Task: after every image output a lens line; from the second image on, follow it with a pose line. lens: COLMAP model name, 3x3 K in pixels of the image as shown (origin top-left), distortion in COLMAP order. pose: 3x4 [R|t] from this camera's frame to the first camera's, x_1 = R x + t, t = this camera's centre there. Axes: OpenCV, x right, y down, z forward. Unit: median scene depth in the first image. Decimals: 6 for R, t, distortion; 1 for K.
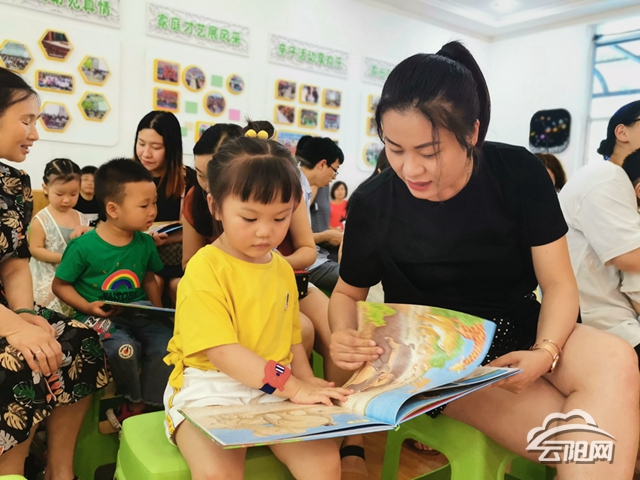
lens RADIAL K [[600.5, 0, 319.3], [0, 600.5, 238.7], [0, 0, 1]] dist [0.147277, 0.000000]
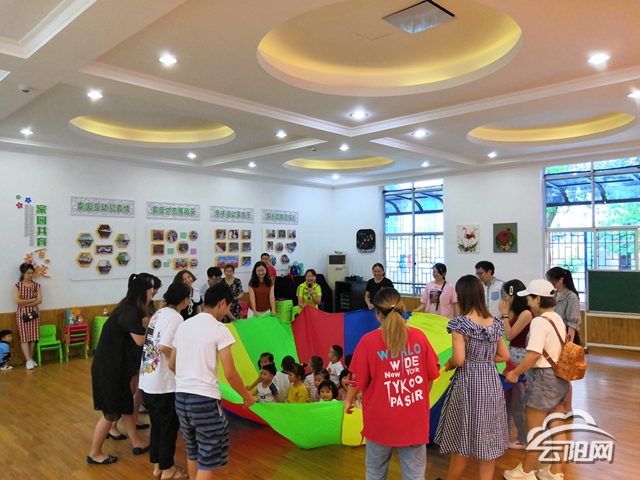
lens RADIAL K [[501.1, 0, 321.9], [0, 501.1, 240.9], [0, 0, 1]] dist [-0.008981, -0.003678]
pose [[0.987752, -0.058326, 0.144718, 0.030645], [0.067316, 0.996043, -0.058021, -0.120412], [-0.140761, 0.067052, 0.987770, -0.593899]]
